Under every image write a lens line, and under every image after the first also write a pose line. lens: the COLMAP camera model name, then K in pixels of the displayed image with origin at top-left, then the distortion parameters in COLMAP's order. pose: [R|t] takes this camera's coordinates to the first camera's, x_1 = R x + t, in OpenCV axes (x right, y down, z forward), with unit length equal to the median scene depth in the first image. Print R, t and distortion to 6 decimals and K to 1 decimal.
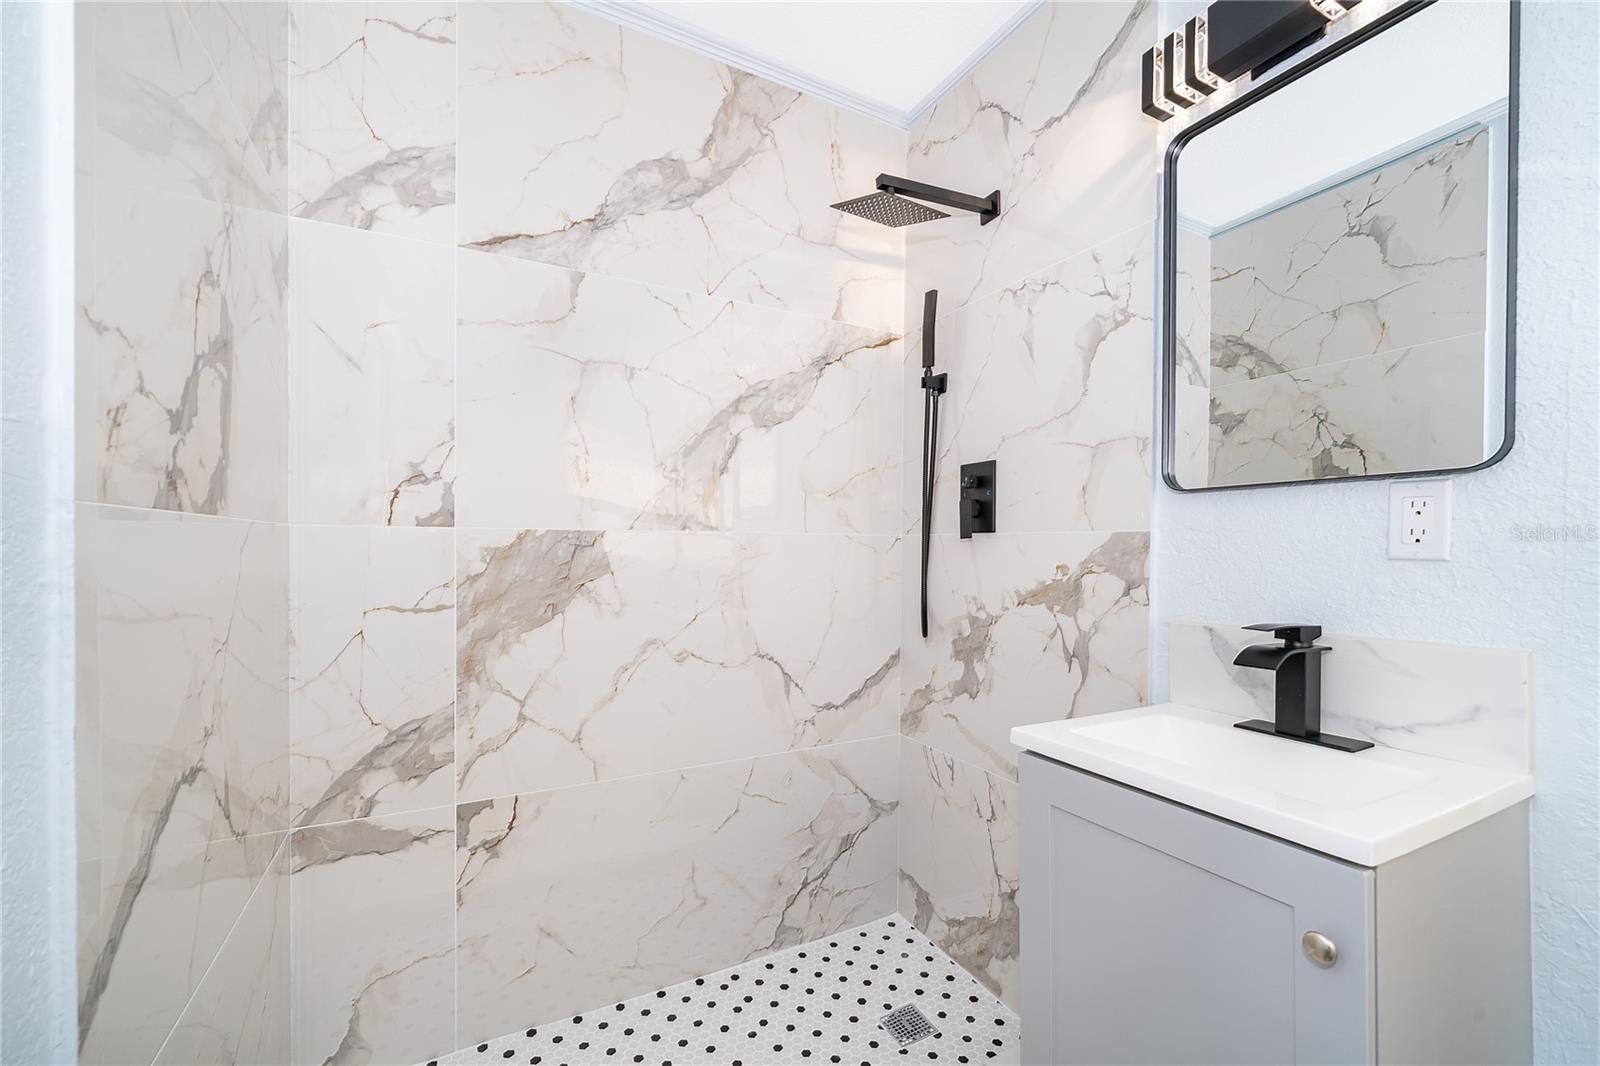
lens RADIAL K [[649.5, 0, 797.8], [0, 649.5, 546.4], [0, 0, 1]] dist [-0.001587, -0.000287]
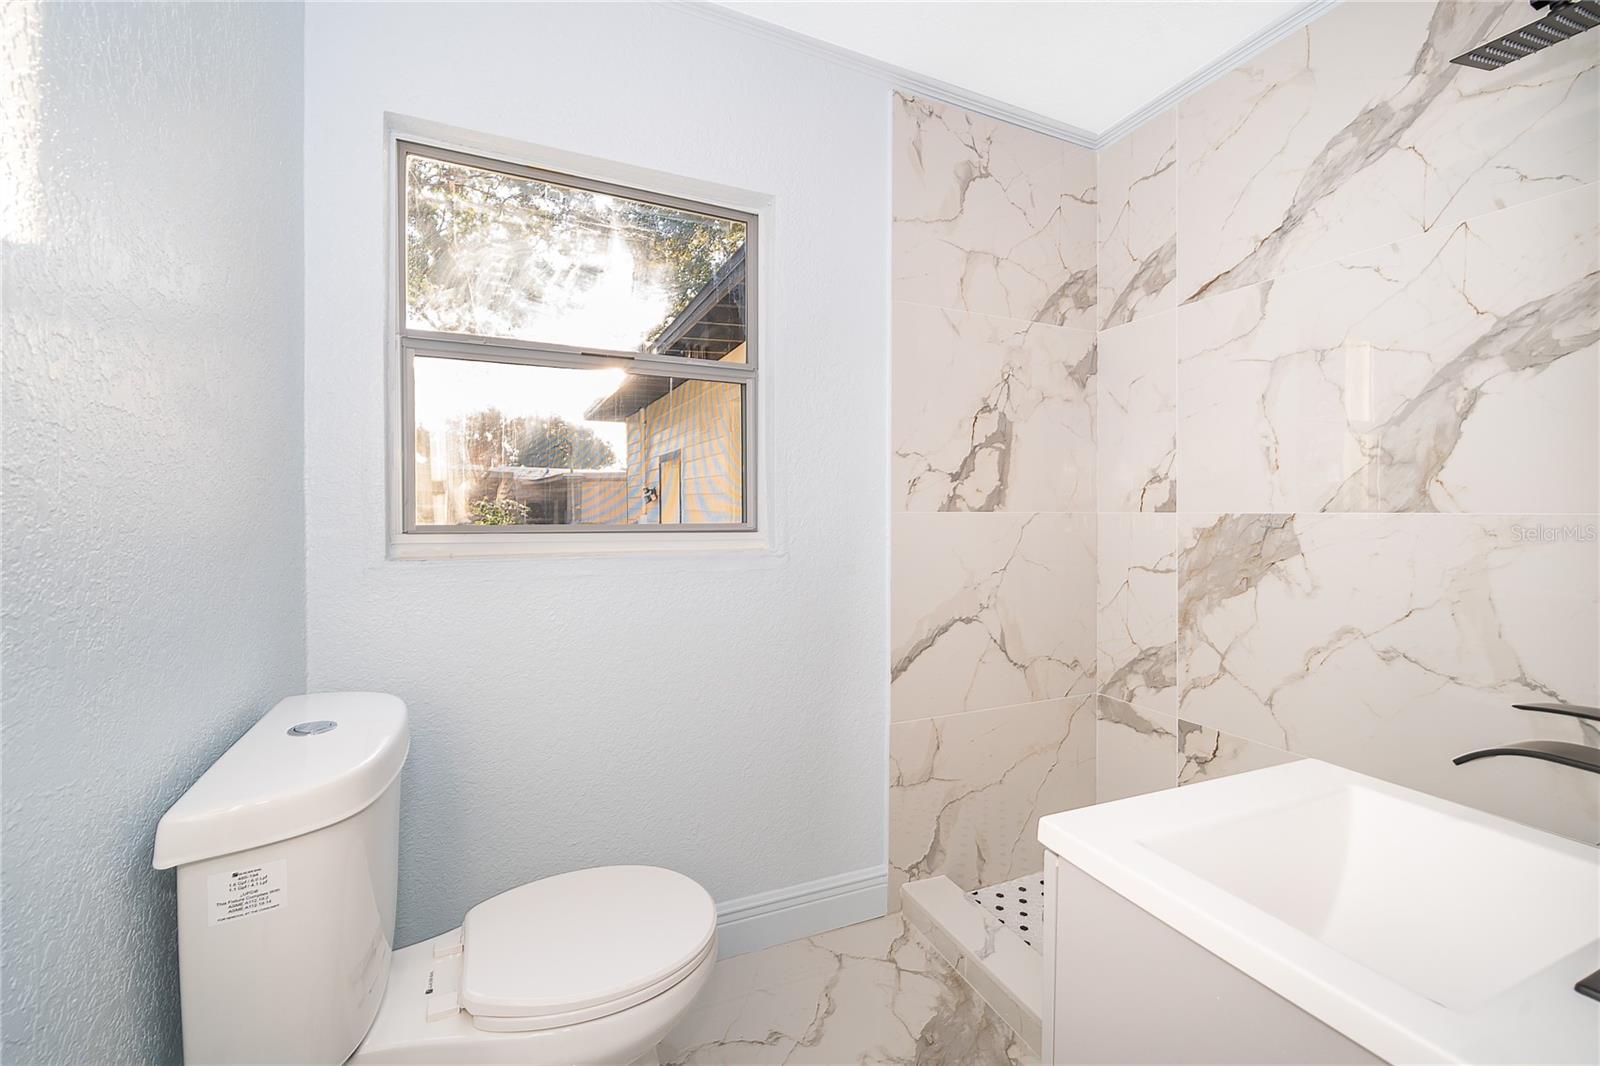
lens RADIAL K [[656.2, 0, 795.6], [0, 656.2, 524.7], [0, 0, 1]] dist [-0.002023, -0.000327]
pose [[-0.063696, 0.004959, -0.997957, 0.863248], [-0.018905, 0.999802, 0.006174, 0.002425], [0.997790, 0.019259, -0.063590, 0.279753]]
